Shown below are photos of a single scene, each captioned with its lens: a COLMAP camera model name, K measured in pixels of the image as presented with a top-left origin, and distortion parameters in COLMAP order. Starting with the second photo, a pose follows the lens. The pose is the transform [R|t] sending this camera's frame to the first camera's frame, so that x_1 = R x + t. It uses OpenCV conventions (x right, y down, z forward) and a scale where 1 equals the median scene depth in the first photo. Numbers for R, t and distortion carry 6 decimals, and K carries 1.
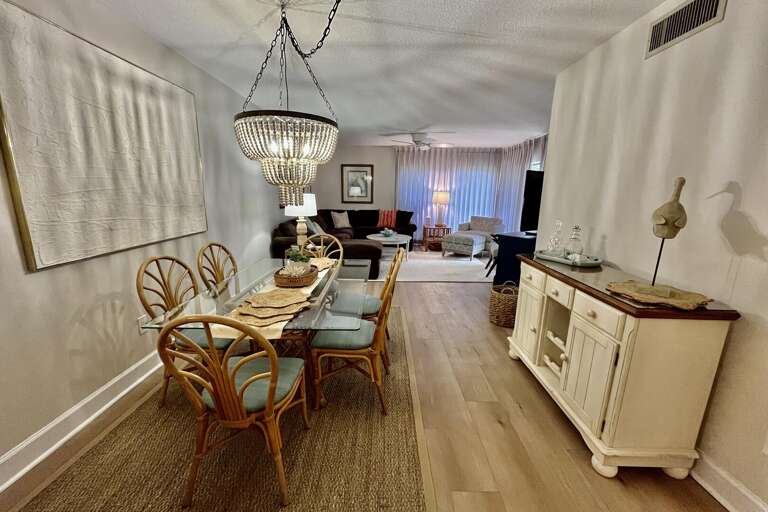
lens RADIAL K [[307.8, 0, 381.9], [0, 307.8, 251.8], [0, 0, 1]] dist [-0.009430, 0.000119]
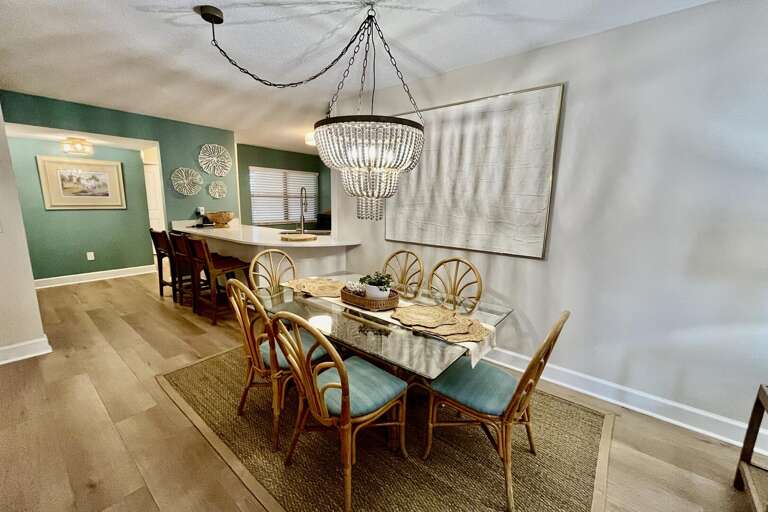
lens RADIAL K [[307.8, 0, 382.1], [0, 307.8, 256.0], [0, 0, 1]] dist [-0.009430, 0.000119]
pose [[-0.614592, 0.107402, -0.781499, 0.390503], [-0.181816, 0.944729, 0.272819, -0.284209], [0.767606, 0.309762, -0.561096, 1.500185]]
